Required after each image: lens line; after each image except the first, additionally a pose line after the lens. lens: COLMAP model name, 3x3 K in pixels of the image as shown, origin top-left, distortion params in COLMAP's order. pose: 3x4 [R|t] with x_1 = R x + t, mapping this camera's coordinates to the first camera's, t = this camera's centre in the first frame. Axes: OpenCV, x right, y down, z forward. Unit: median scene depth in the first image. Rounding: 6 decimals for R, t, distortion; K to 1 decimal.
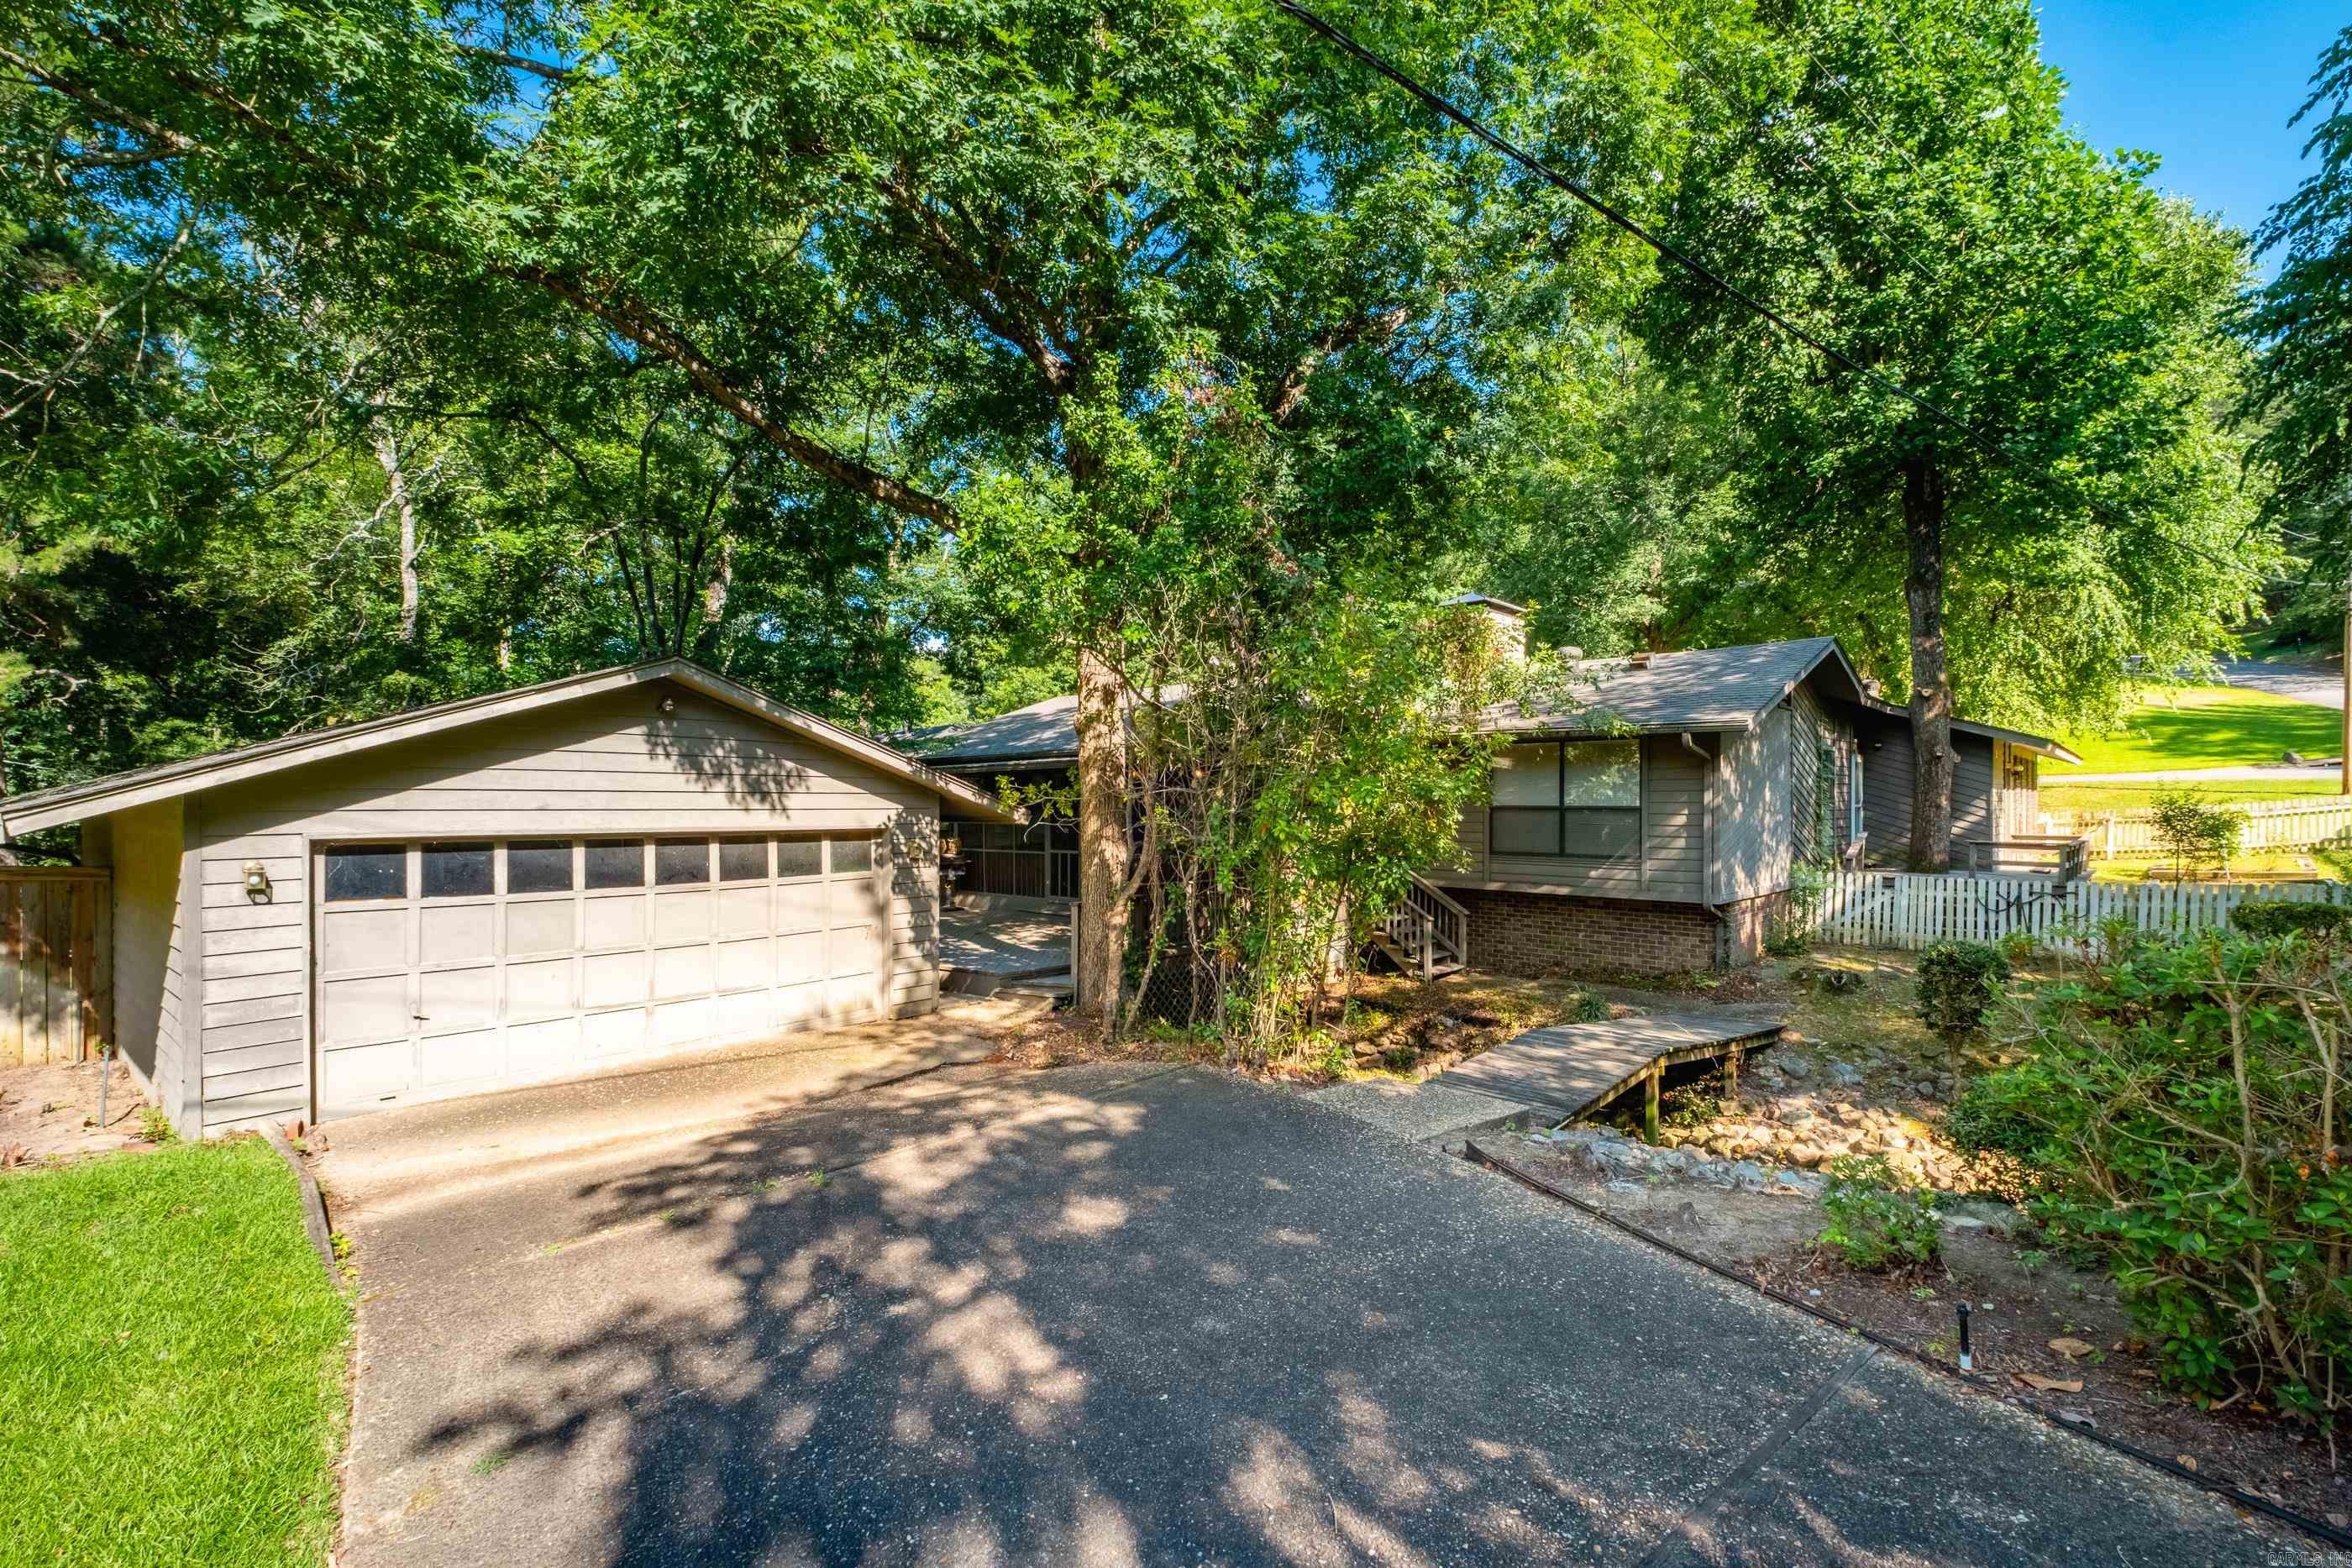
lens RADIAL K [[980.5, 0, 1176.0], [0, 980.5, 784.0], [0, 0, 1]] dist [-0.002278, -0.000790]
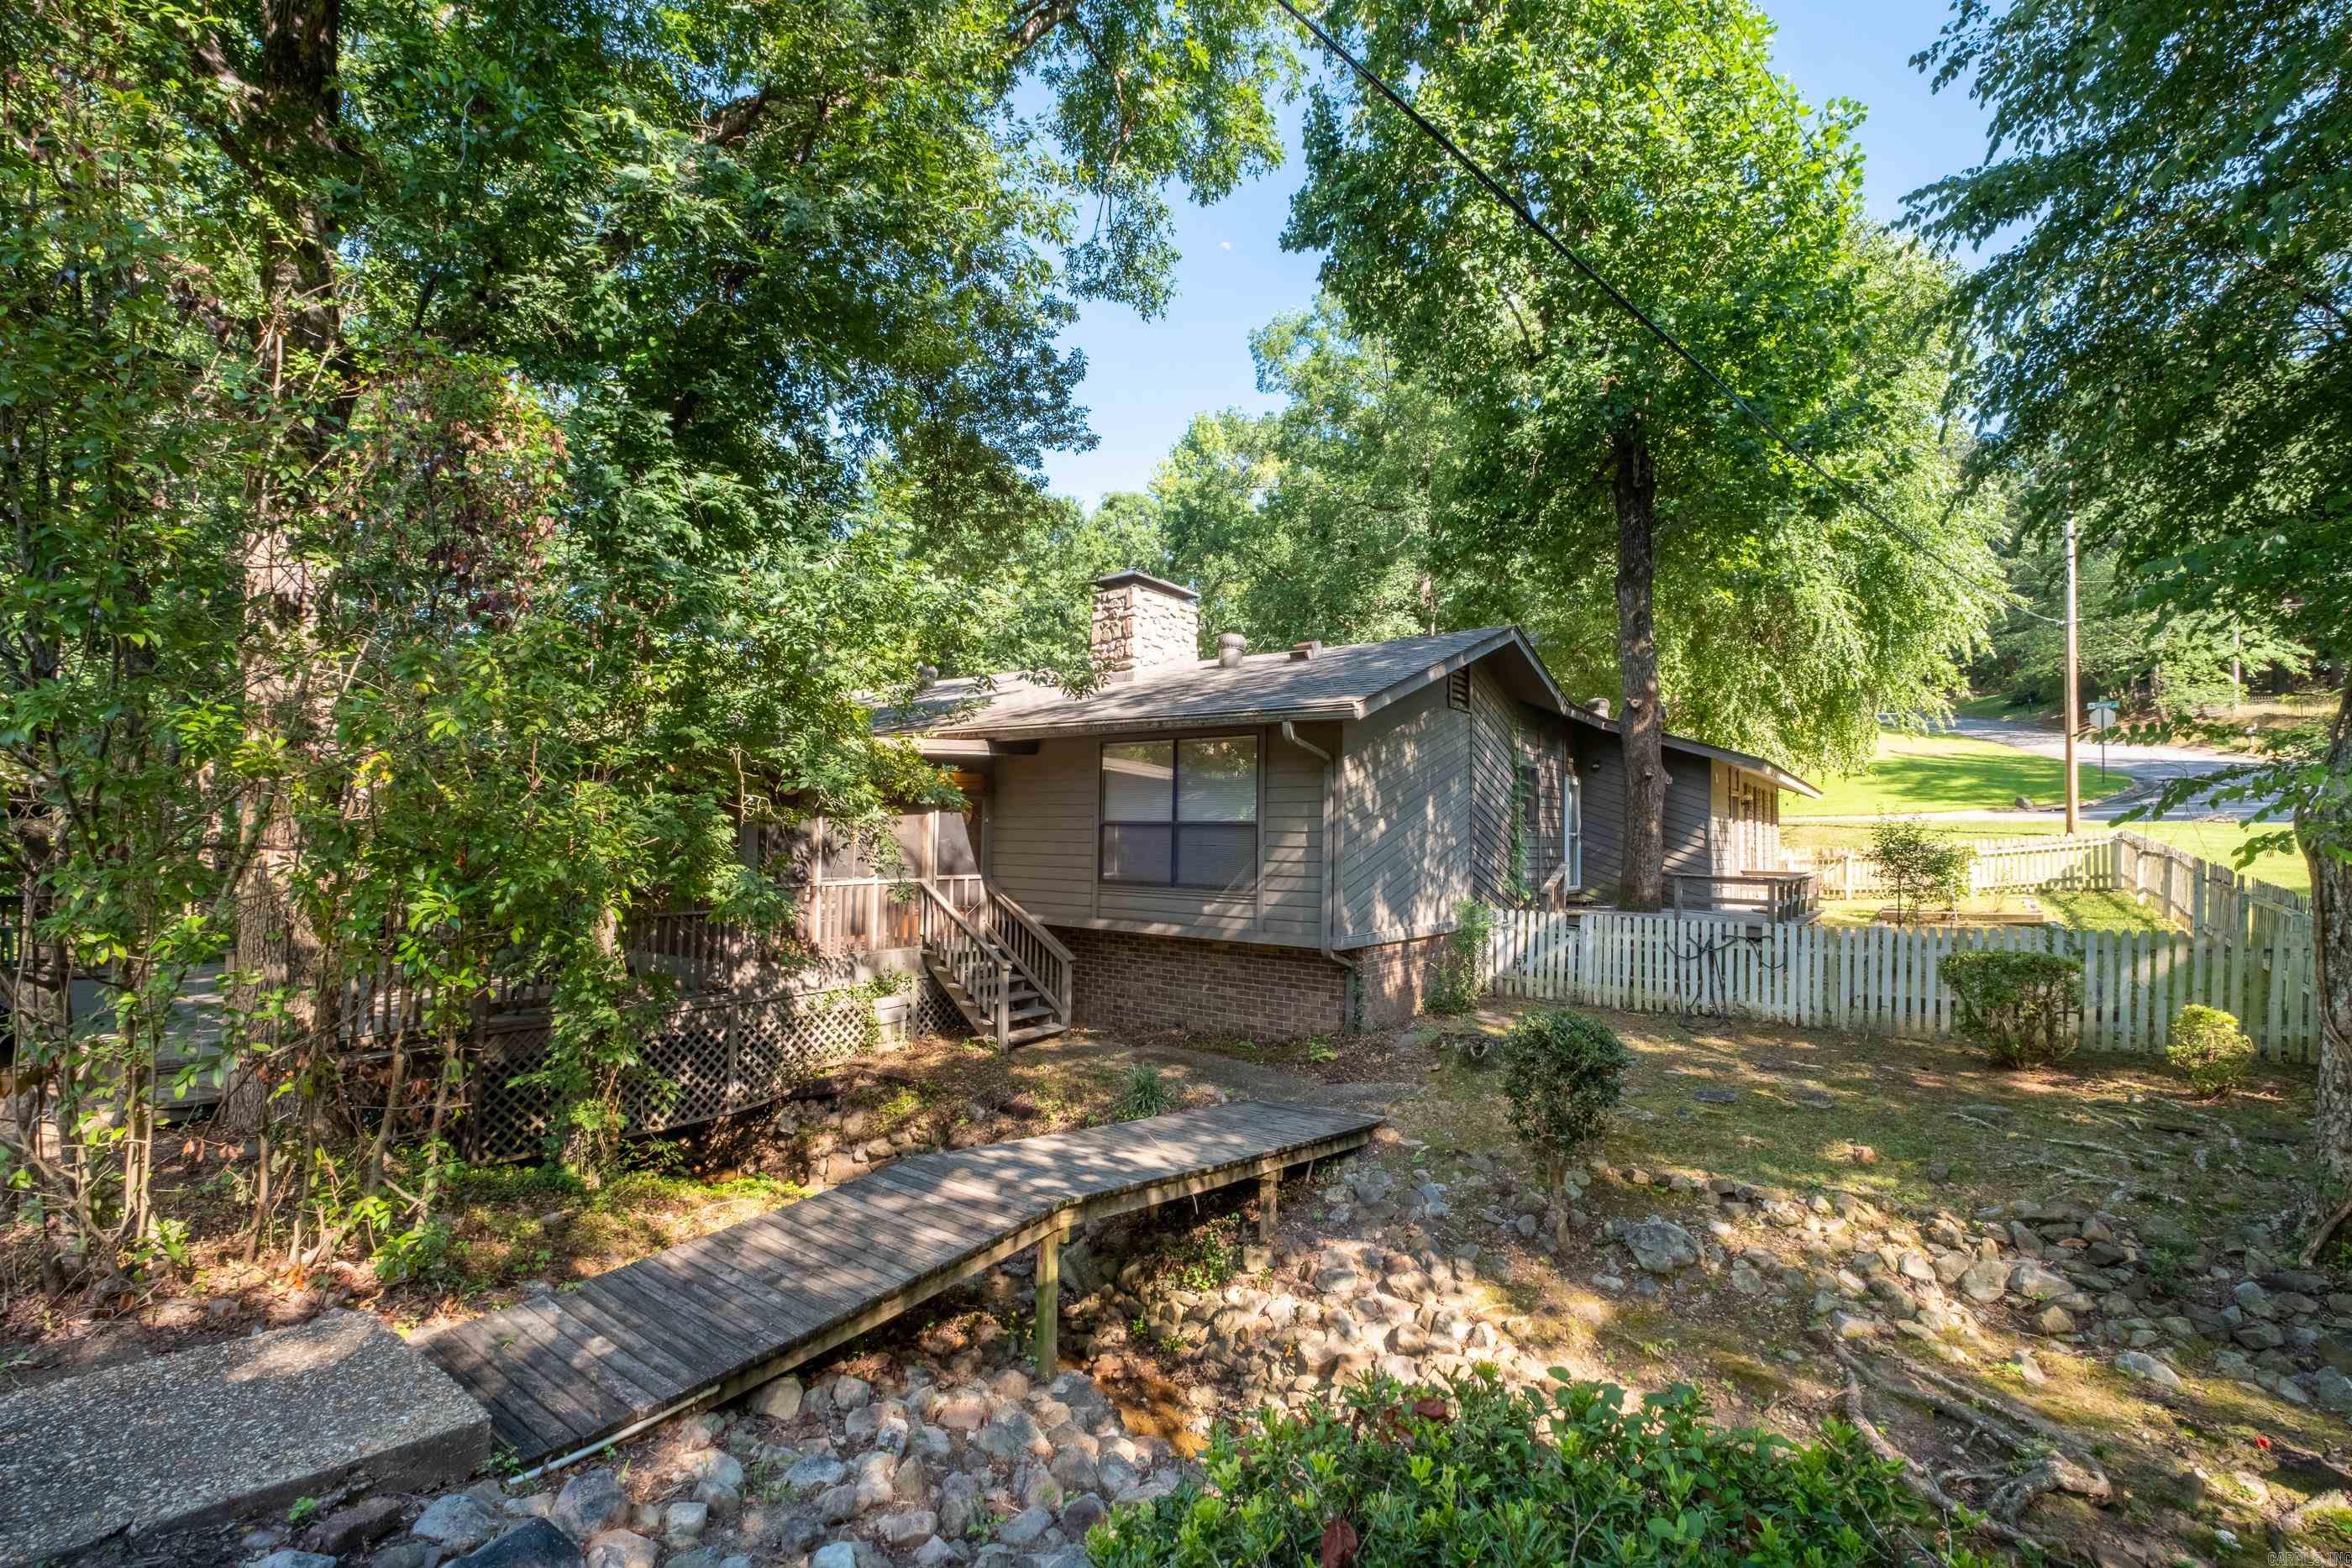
lens RADIAL K [[943.4, 0, 1176.0], [0, 943.4, 784.0], [0, 0, 1]] dist [0.008006, -0.007602]
pose [[0.993004, 0.022206, 0.115971, 0.294829], [-0.017364, 0.998941, -0.042598, 0.023591], [-0.116794, 0.040286, 0.992339, 0.241859]]
